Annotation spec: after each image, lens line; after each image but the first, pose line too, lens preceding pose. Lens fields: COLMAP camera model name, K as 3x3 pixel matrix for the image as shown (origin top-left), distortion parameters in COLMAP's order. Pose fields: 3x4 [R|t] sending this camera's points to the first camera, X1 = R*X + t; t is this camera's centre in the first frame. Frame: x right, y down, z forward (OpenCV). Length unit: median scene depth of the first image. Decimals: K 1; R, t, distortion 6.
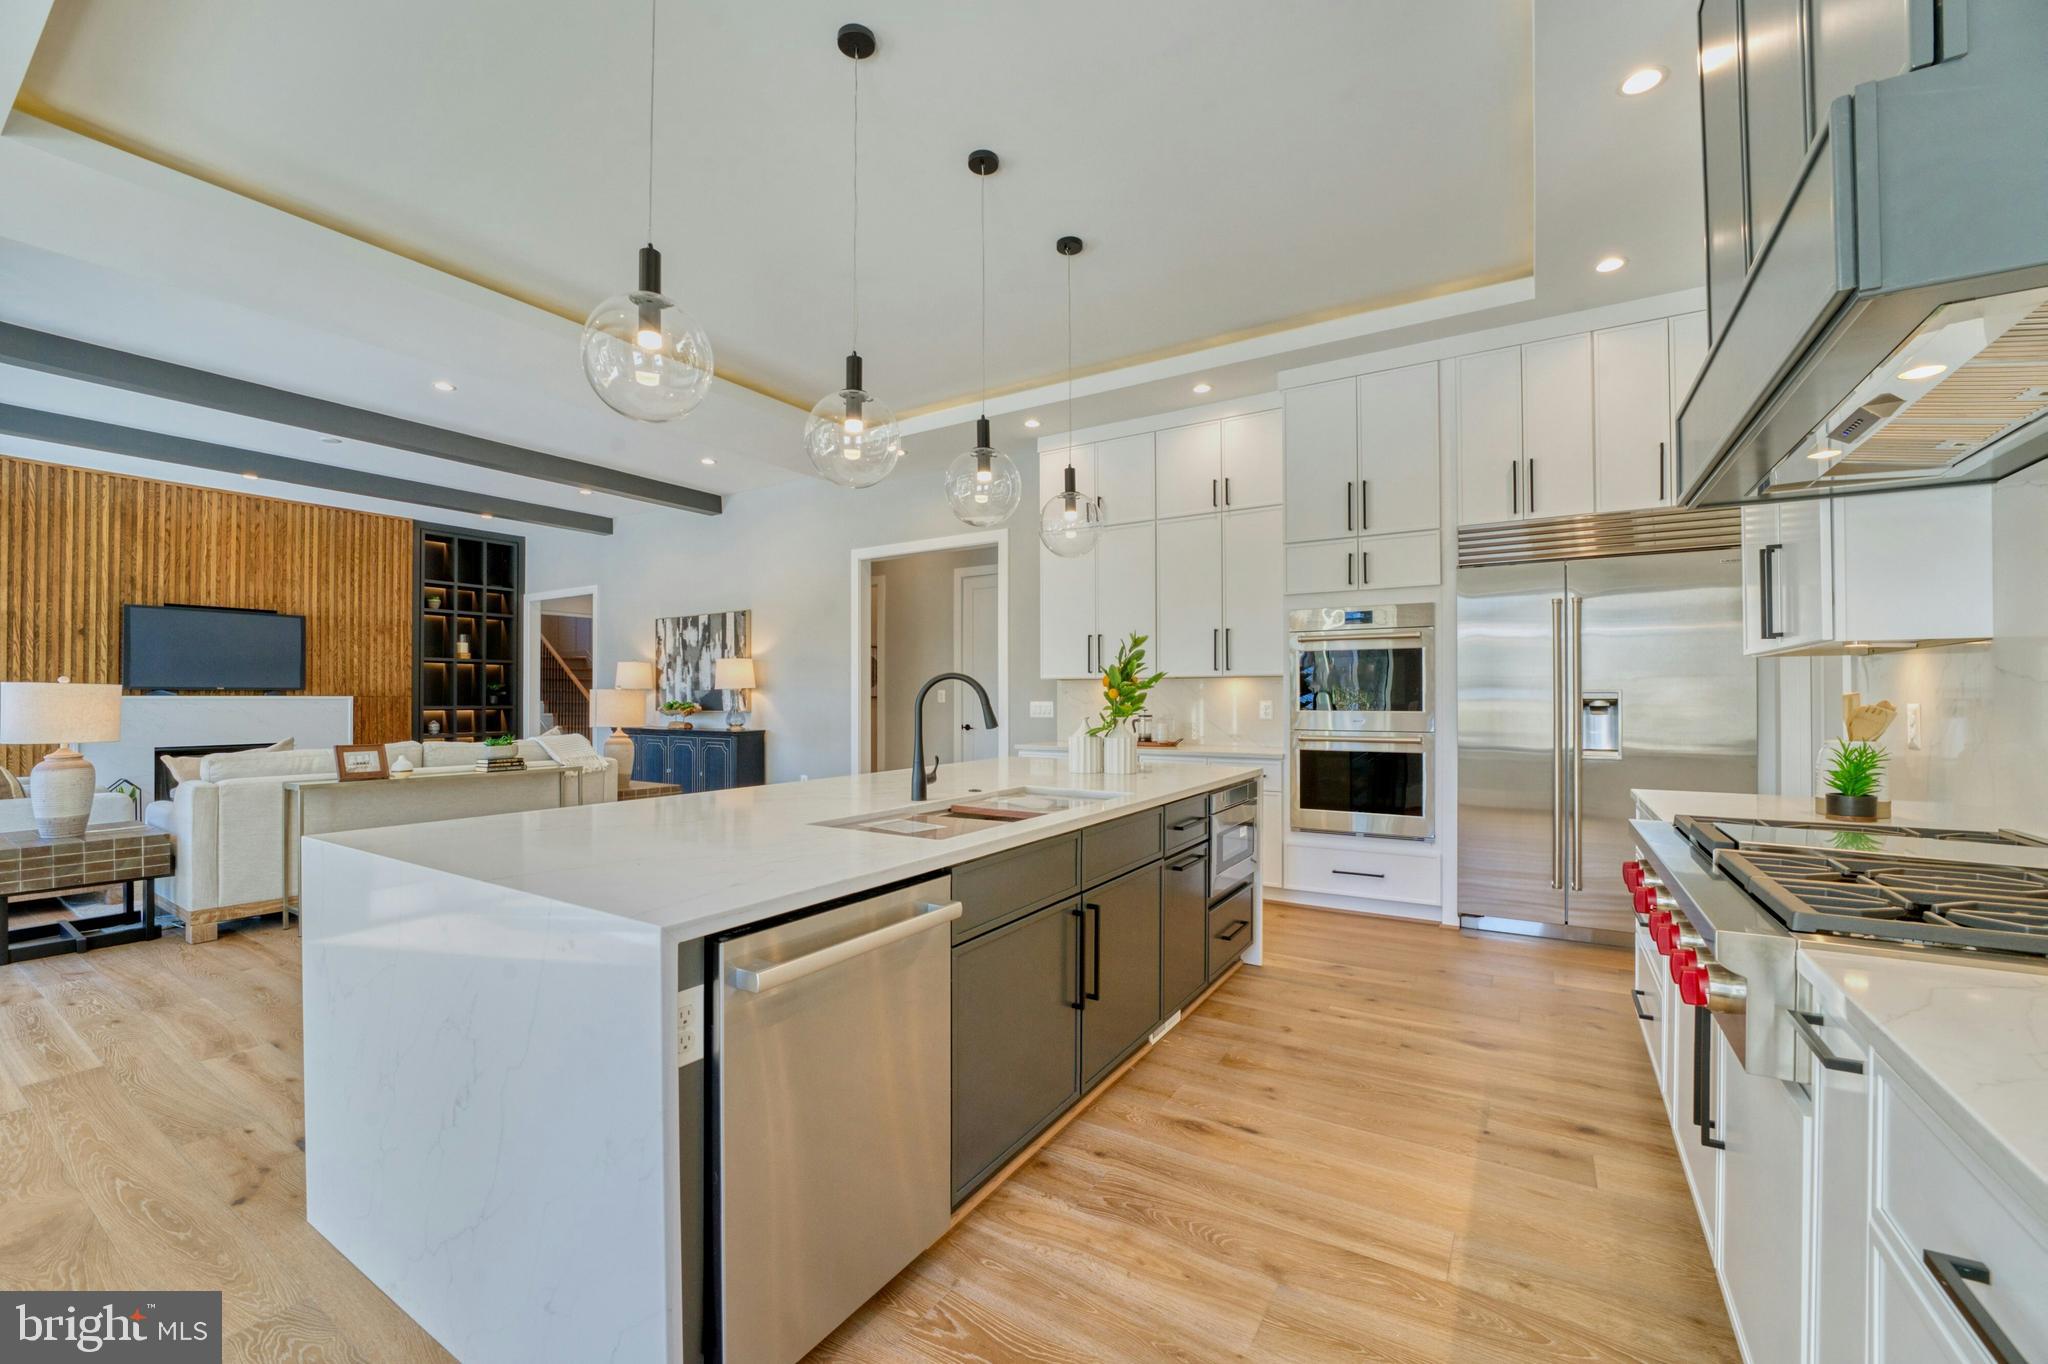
lens RADIAL K [[824.6, 0, 1016.6], [0, 824.6, 686.0], [0, 0, 1]] dist [-0.002050, -0.000032]
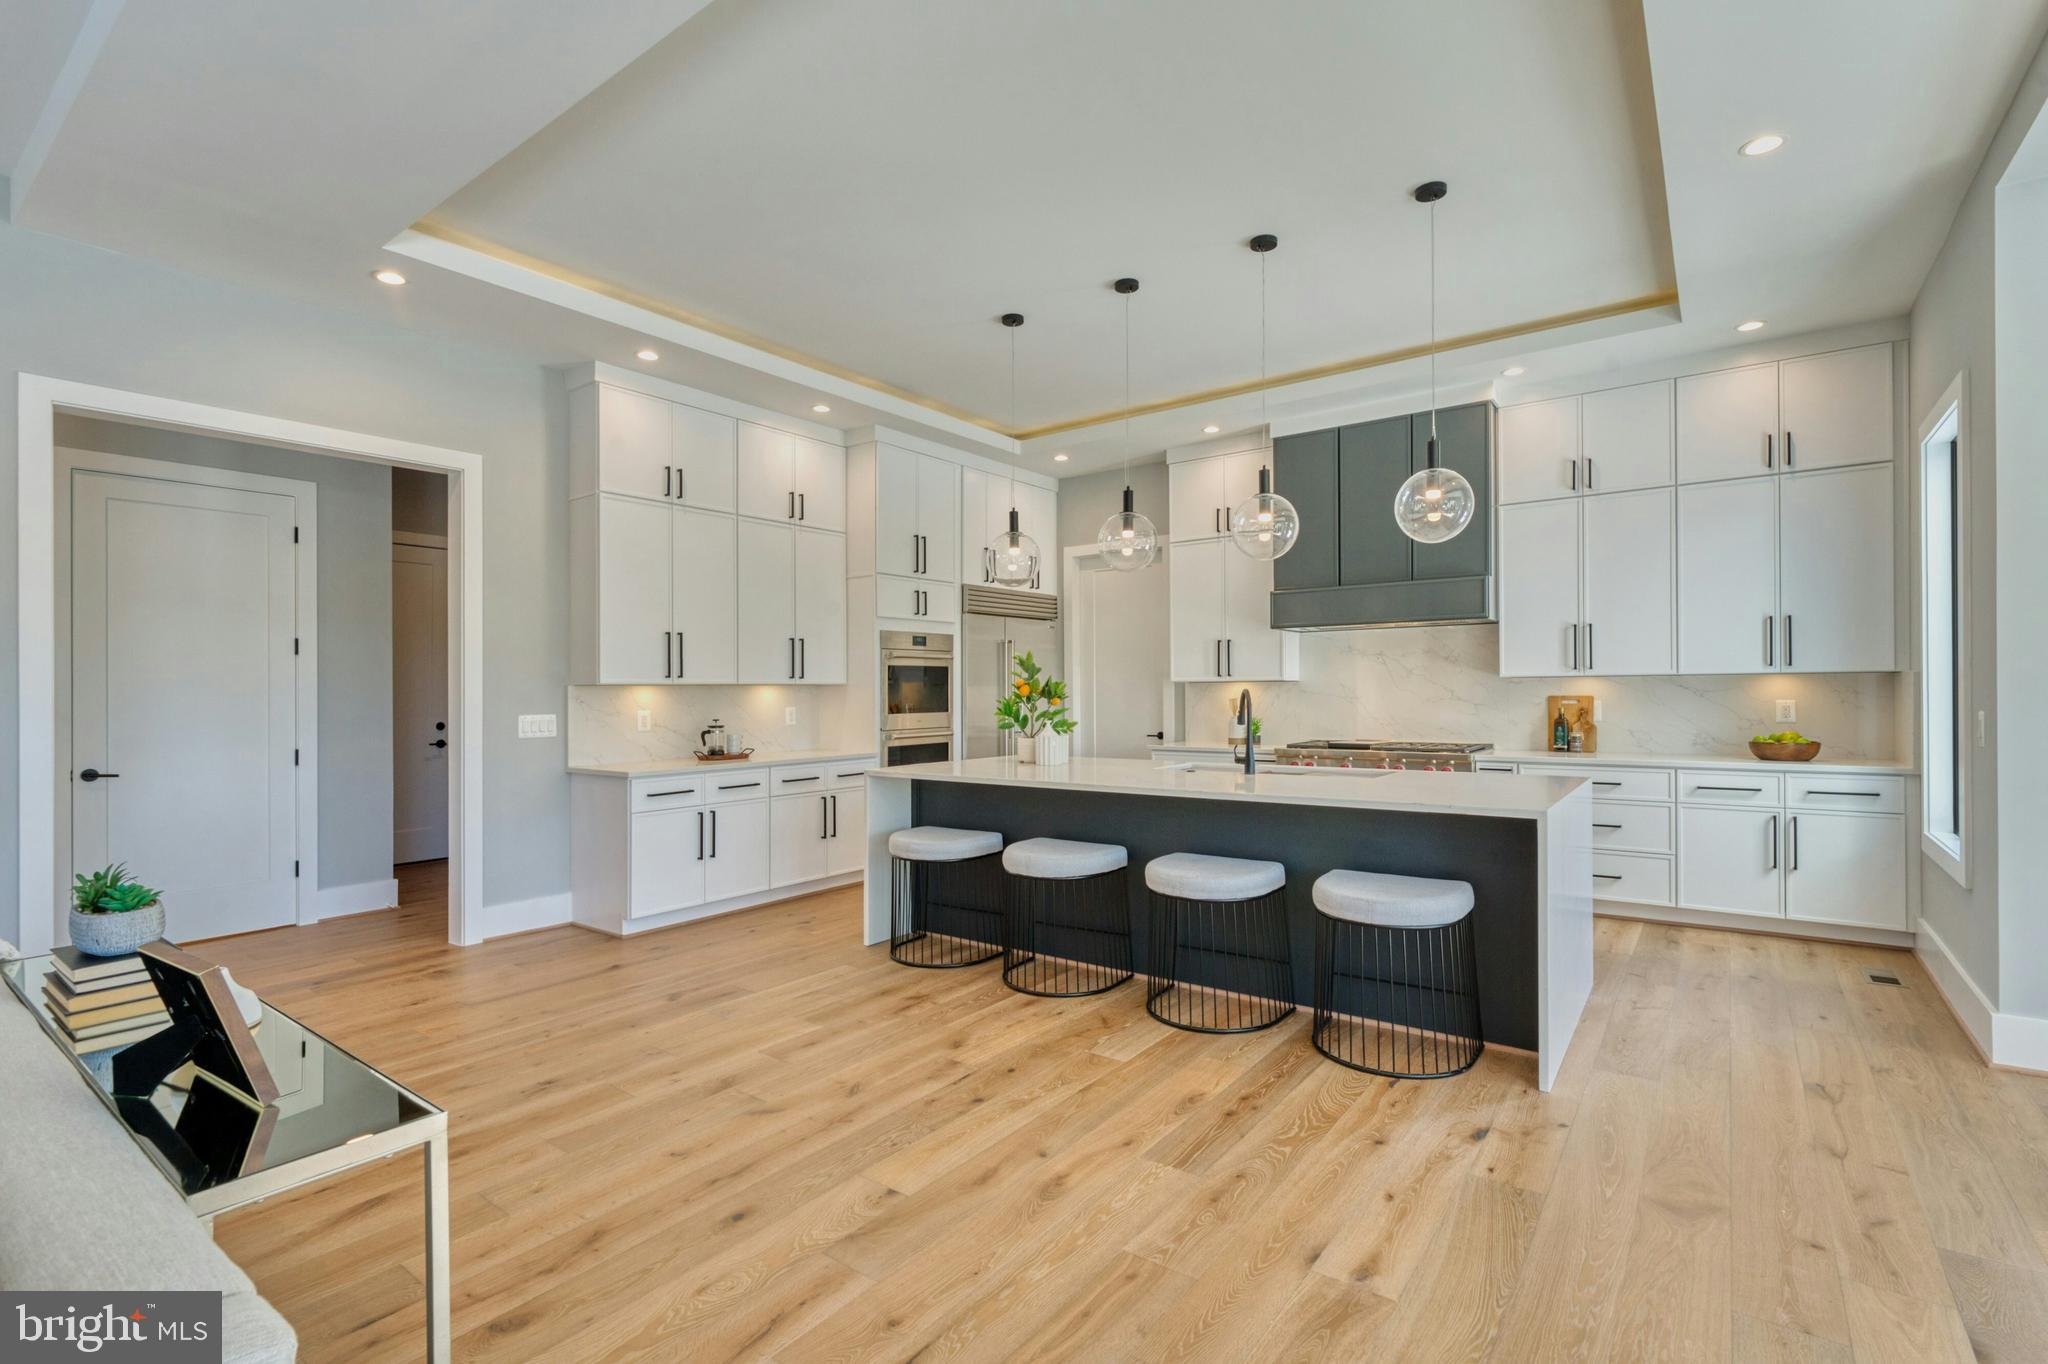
lens RADIAL K [[923.5, 0, 1019.9], [0, 923.5, 683.8], [0, 0, 1]] dist [0.000282, -0.000042]
pose [[0.089261, 0.001688, 0.996007, -0.987458], [-0.008342, 0.999965, -0.000947, -0.015599], [-0.995973, -0.008224, 0.089272, 0.696934]]
